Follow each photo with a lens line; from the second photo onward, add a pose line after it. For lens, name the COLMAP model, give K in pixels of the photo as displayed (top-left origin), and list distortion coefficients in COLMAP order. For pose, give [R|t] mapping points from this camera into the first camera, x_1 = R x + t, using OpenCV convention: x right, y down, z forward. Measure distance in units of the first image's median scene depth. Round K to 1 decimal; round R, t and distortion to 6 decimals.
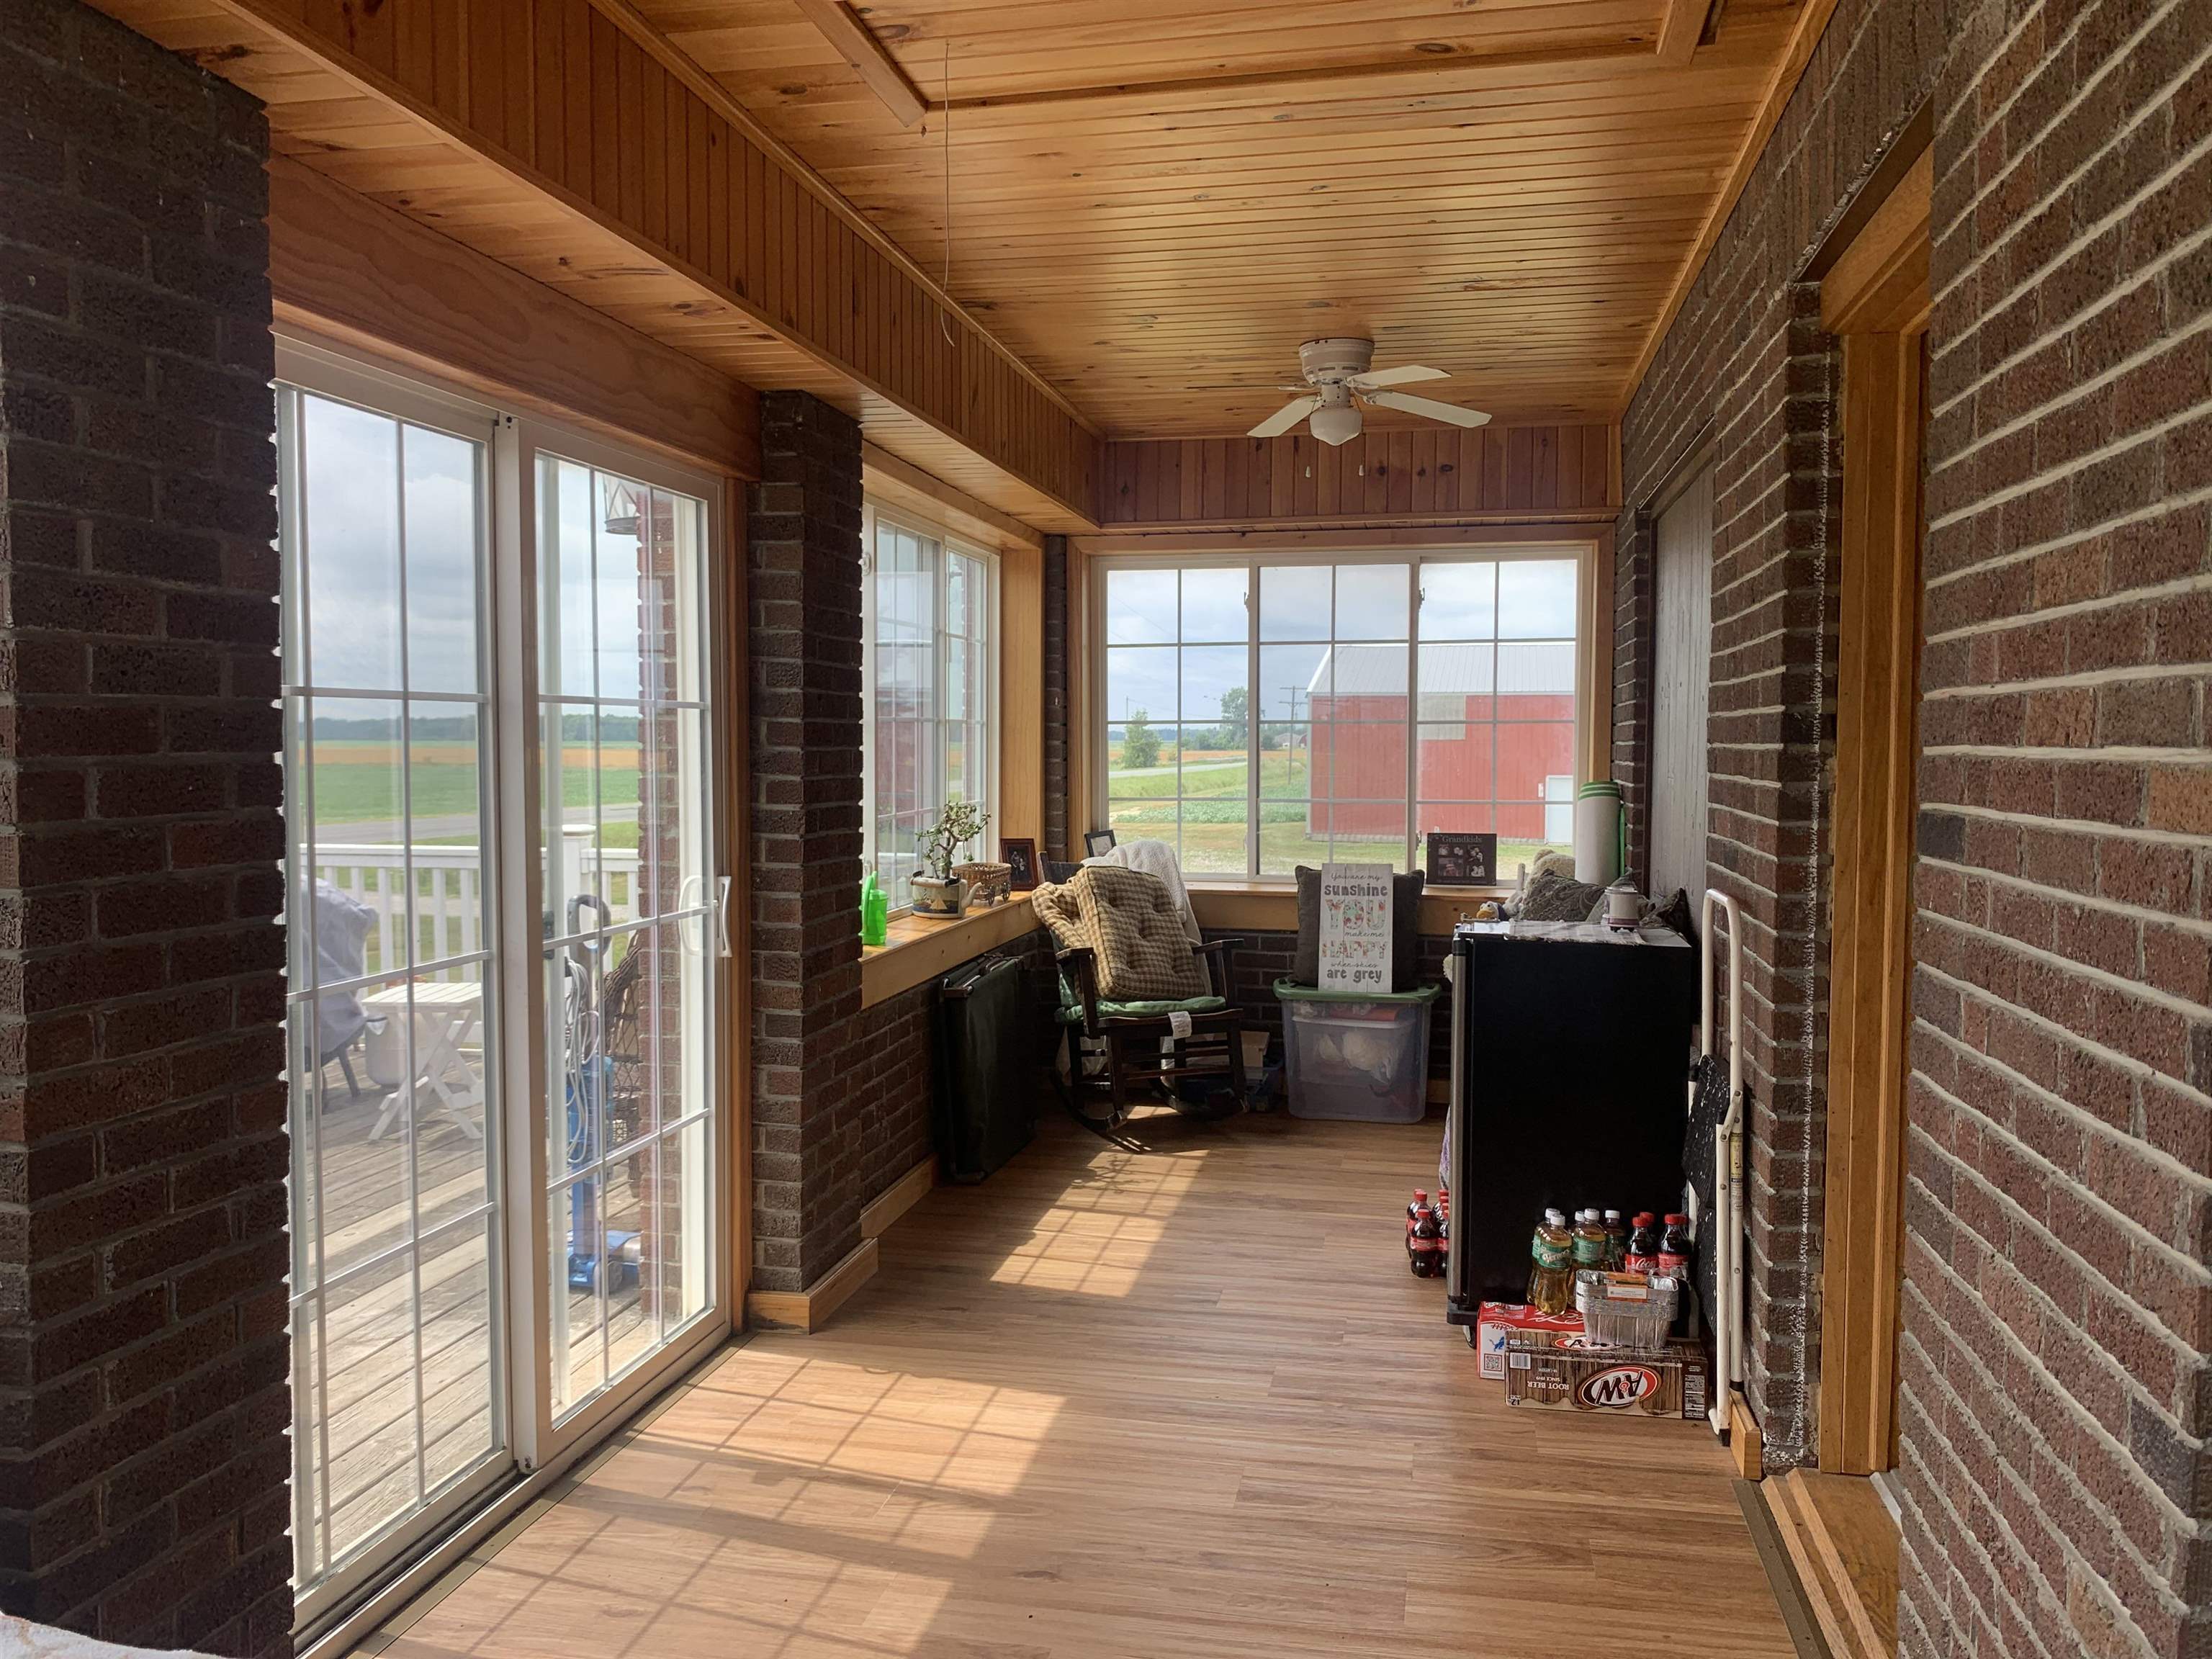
lens RADIAL K [[1707.7, 0, 1091.7], [0, 1707.7, 829.3], [0, 0, 1]] dist [-0.004080, -0.004009]
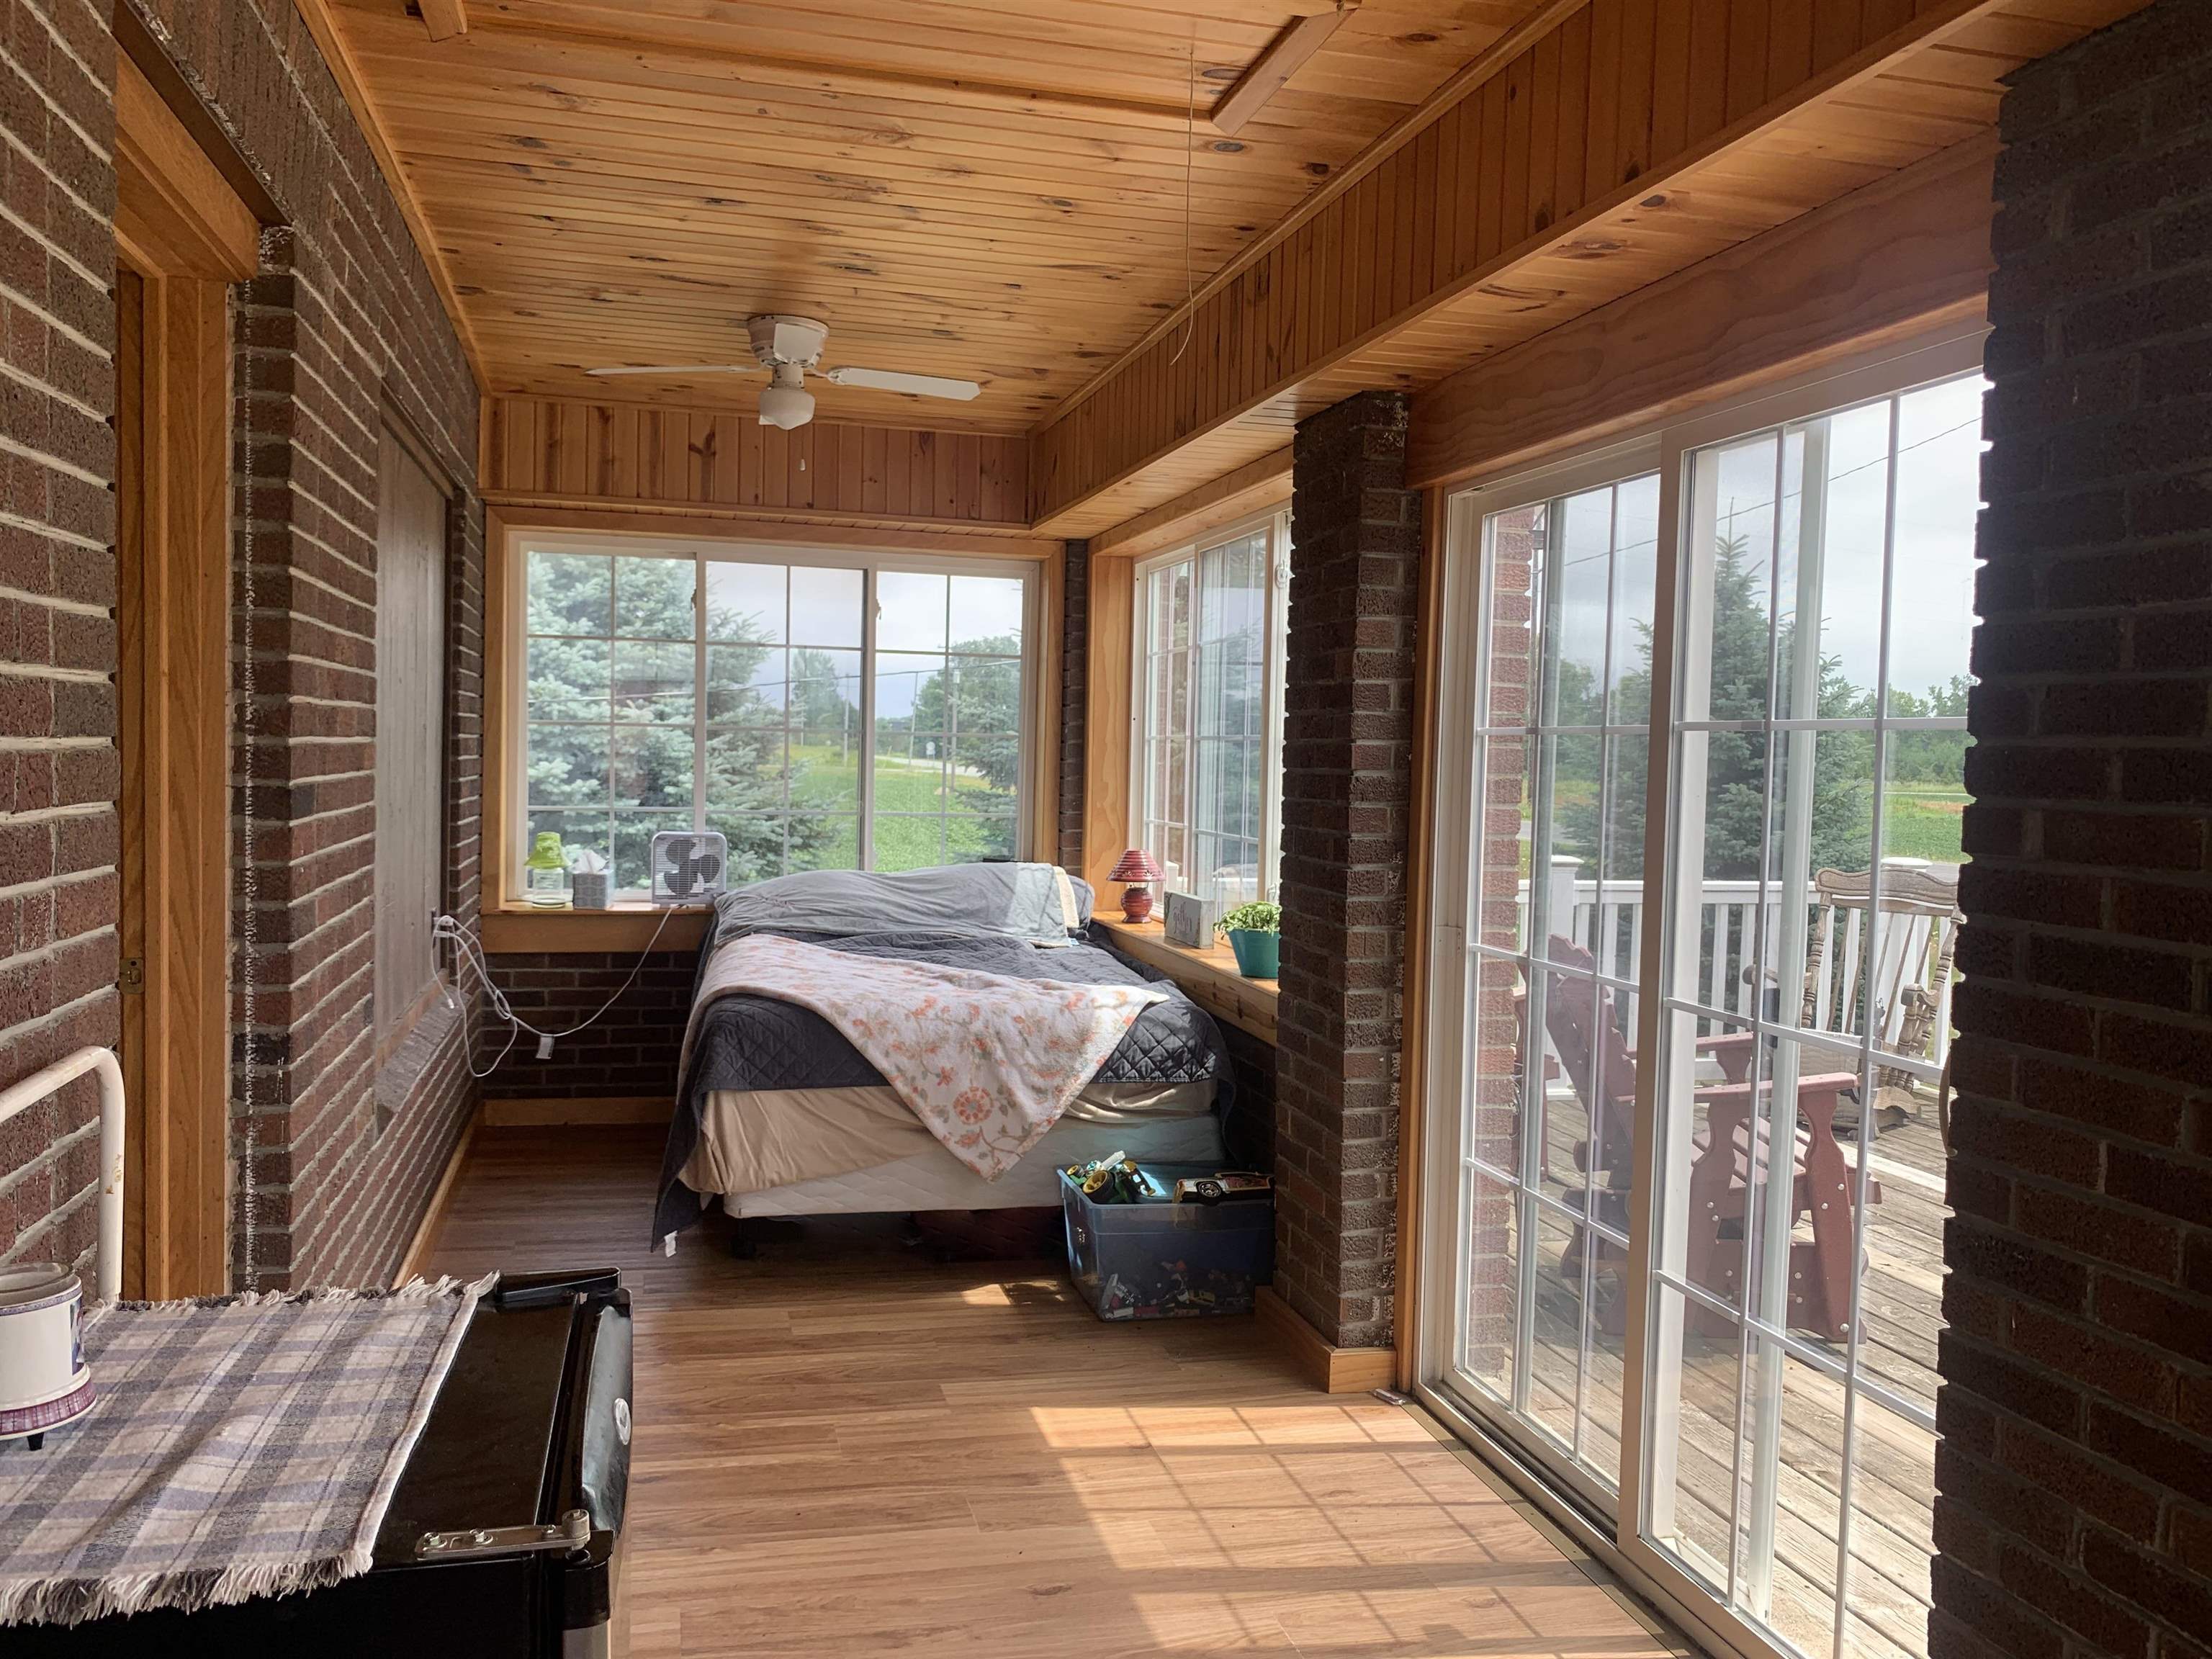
lens RADIAL K [[1707.7, 0, 1086.4], [0, 1707.7, 823.2], [0, 0, 1]] dist [-0.004080, -0.004009]
pose [[-0.898448, -0.007308, -0.439019, 0.367870], [-0.053101, 0.994331, 0.092119, -0.096162], [0.435857, 0.106076, -0.893743, 1.743271]]
